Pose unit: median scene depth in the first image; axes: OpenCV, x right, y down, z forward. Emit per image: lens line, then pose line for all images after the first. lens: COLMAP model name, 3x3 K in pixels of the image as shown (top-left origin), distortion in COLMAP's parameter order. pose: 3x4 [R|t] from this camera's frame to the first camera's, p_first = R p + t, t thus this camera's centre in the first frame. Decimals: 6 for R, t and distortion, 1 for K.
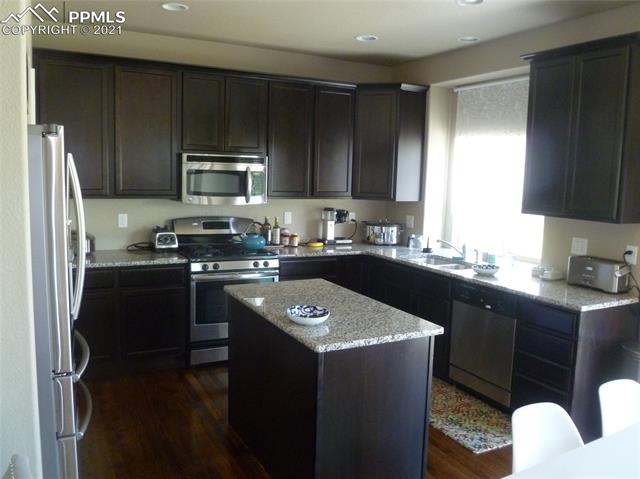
lens RADIAL K [[541.6, 0, 320.0], [0, 541.6, 239.5], [0, 0, 1]] dist [-0.076775, 0.000636]
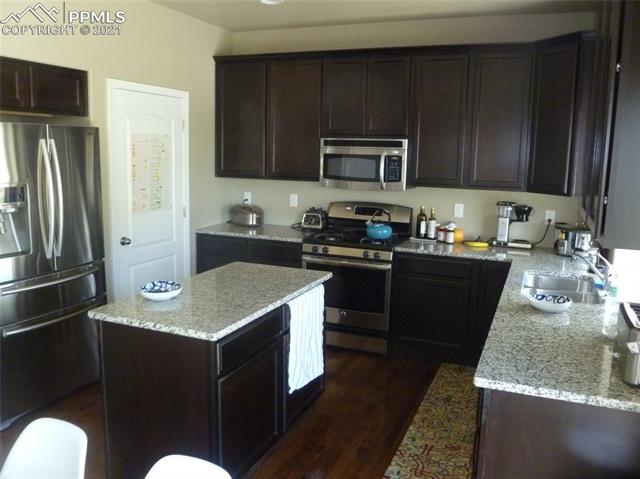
lens RADIAL K [[541.6, 0, 320.0], [0, 541.6, 239.5], [0, 0, 1]] dist [-0.076775, 0.000636]
pose [[0.639378, 0.108416, -0.761210, 0.522673], [-0.097977, 0.993427, 0.059194, -0.026037], [0.762624, 0.036733, 0.645798, 0.315775]]
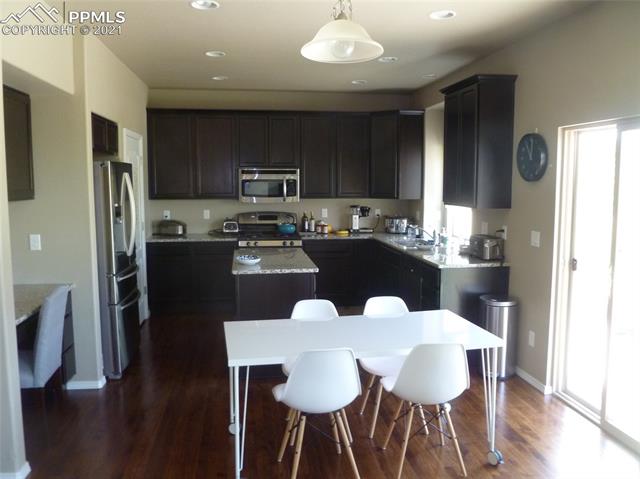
lens RADIAL K [[541.6, 0, 320.0], [0, 541.6, 239.5], [0, 0, 1]] dist [-0.076775, 0.000636]
pose [[0.943355, 0.007967, -0.331689, 0.435436], [-0.013530, 0.999804, -0.014468, 0.053173], [0.331508, 0.018136, 0.943278, -0.327113]]
